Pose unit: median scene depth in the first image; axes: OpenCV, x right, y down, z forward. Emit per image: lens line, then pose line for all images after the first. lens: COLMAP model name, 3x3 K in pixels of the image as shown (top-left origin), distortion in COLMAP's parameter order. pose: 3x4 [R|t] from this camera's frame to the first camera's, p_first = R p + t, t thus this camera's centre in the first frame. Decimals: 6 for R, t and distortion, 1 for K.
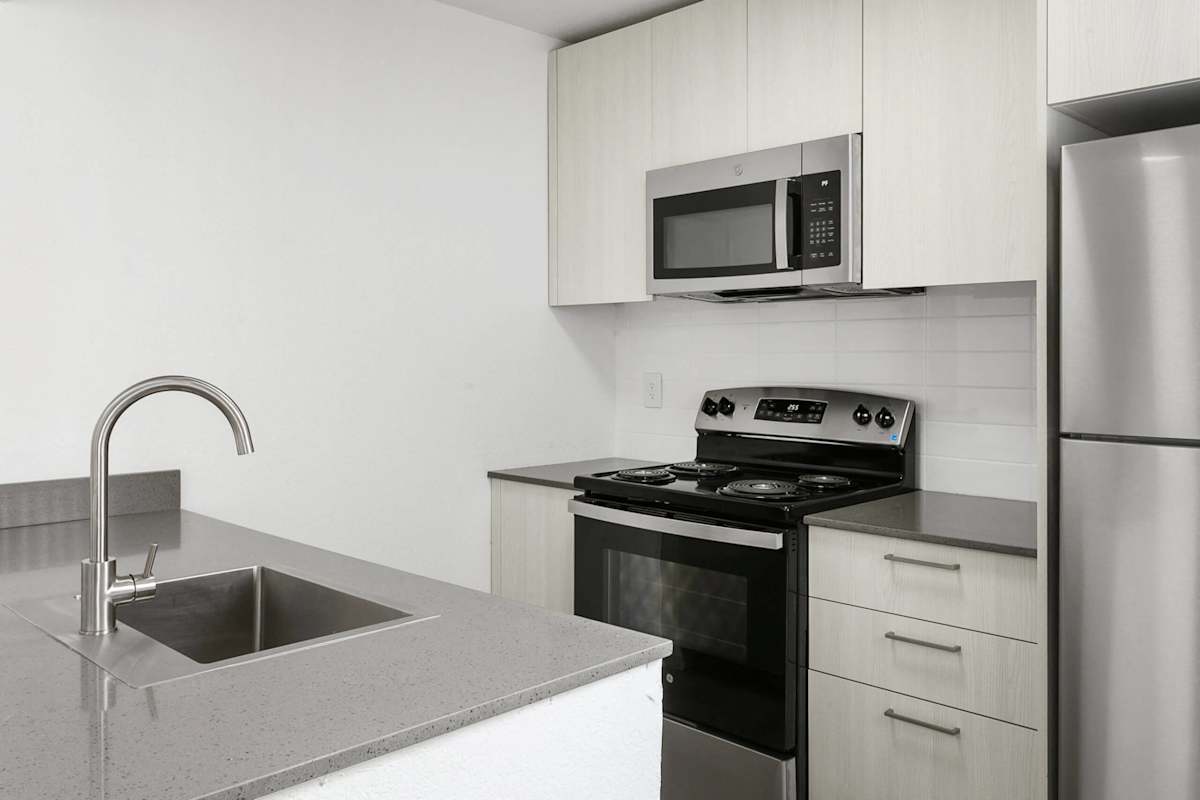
lens RADIAL K [[943.9, 0, 603.2], [0, 943.9, 365.1], [0, 0, 1]] dist [-0.001999, 0.001466]
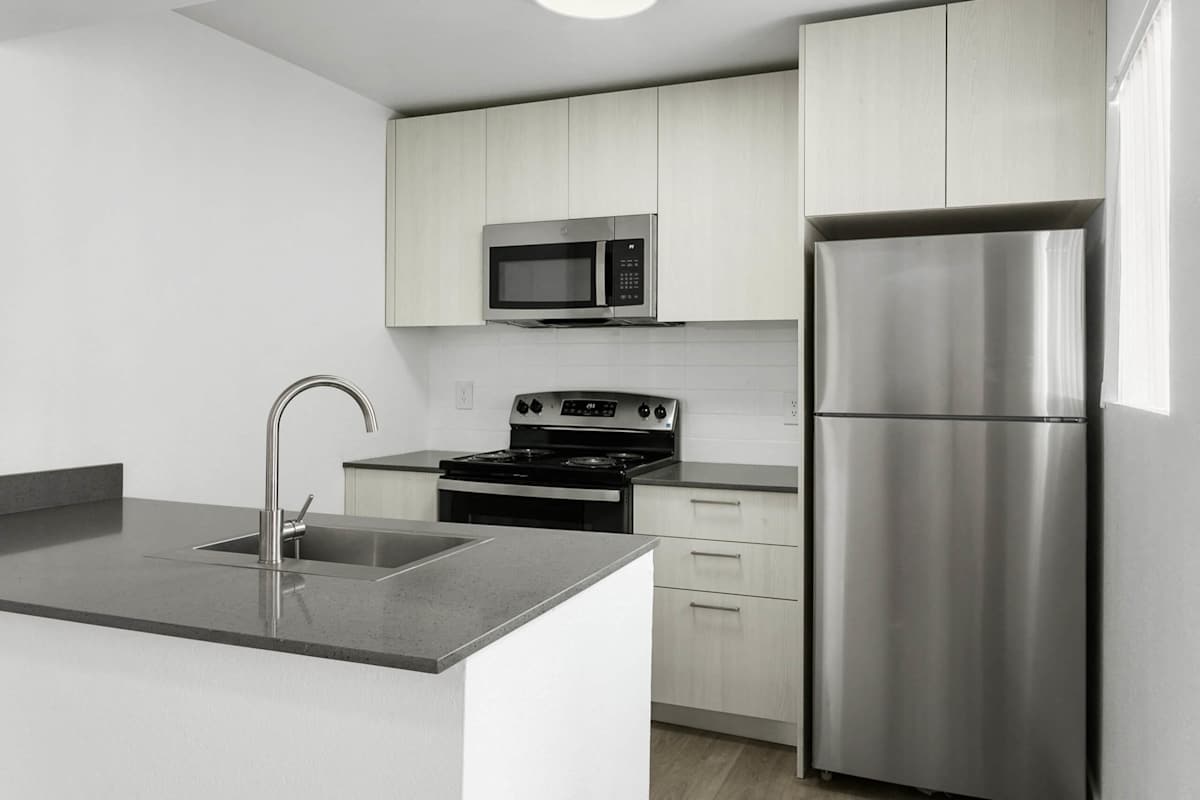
lens RADIAL K [[856.8, 0, 601.9], [0, 856.8, 369.1], [0, 0, 1]] dist [-0.003317, -0.000186]
pose [[0.922948, 0.006399, 0.384871, -0.285518], [-0.000852, 0.999893, -0.014582, 0.010629], [-0.384923, 0.013130, 0.922855, -0.165556]]
